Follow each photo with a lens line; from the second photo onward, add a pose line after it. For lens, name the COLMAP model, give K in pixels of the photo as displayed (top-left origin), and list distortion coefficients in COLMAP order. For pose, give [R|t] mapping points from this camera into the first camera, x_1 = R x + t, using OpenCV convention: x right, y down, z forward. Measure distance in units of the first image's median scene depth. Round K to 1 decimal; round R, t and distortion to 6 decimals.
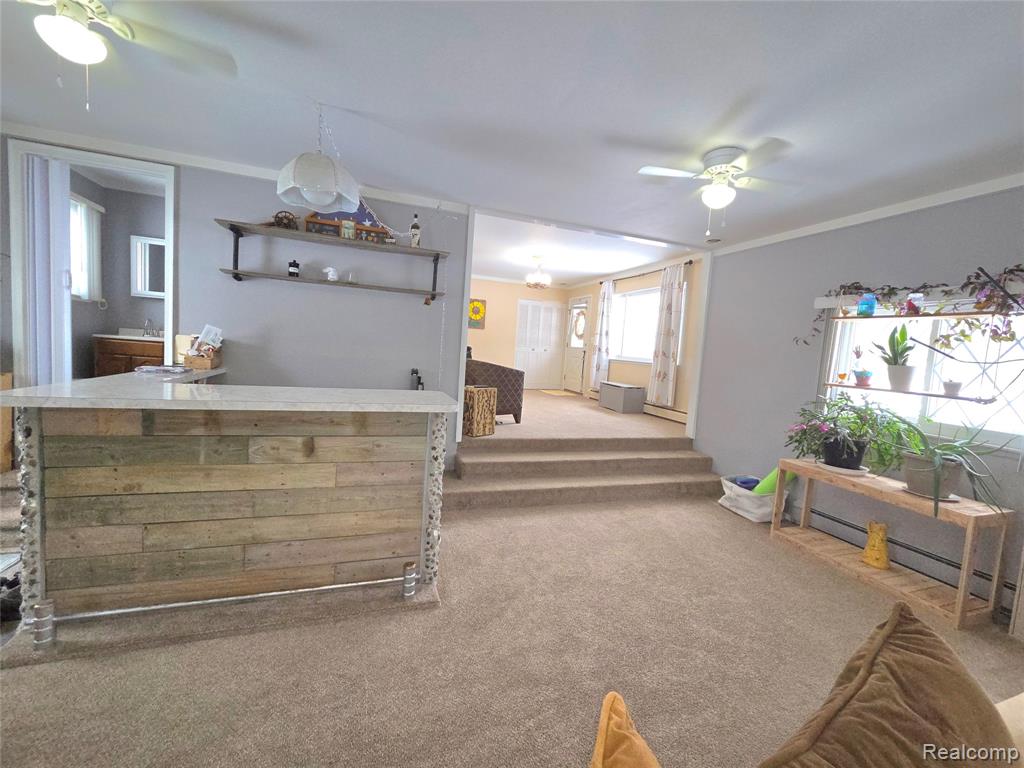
lens RADIAL K [[415.6, 0, 509.8], [0, 415.6, 380.0], [0, 0, 1]] dist [0.002524, -0.000368]
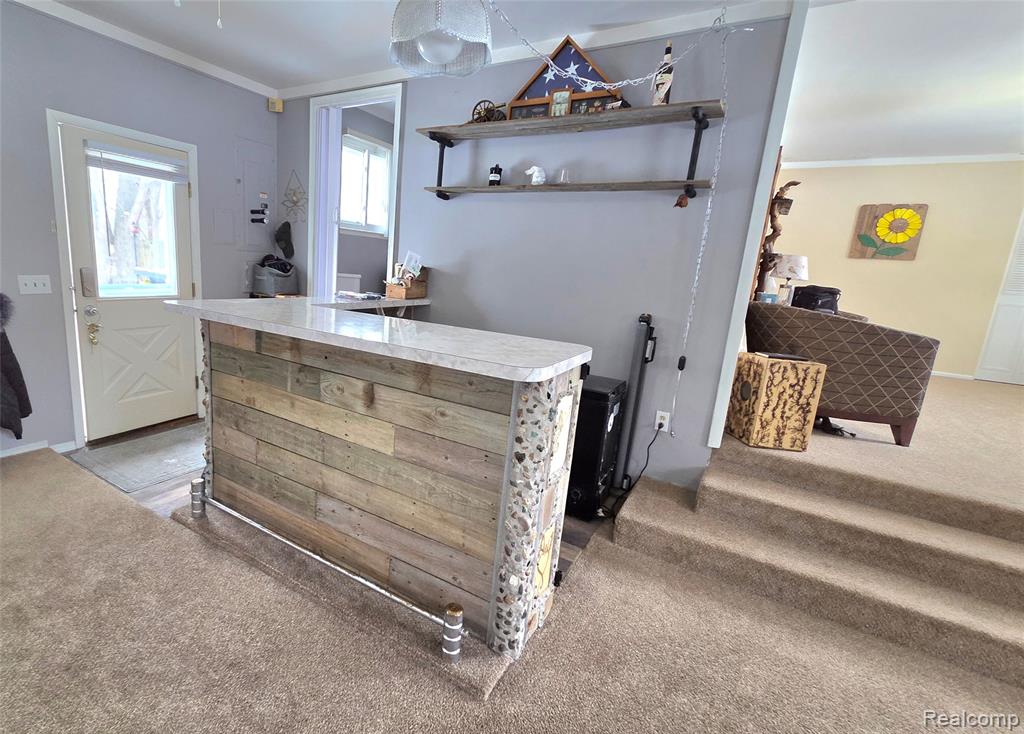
lens RADIAL K [[475.8, 0, 511.8], [0, 475.8, 371.9], [0, 0, 1]] dist [0.008033, 0.000138]
pose [[0.618344, 0.137866, -0.773721, 0.277692], [-0.089001, 0.990444, 0.105355, 0.001946], [0.780852, 0.003716, 0.624705, 0.521963]]
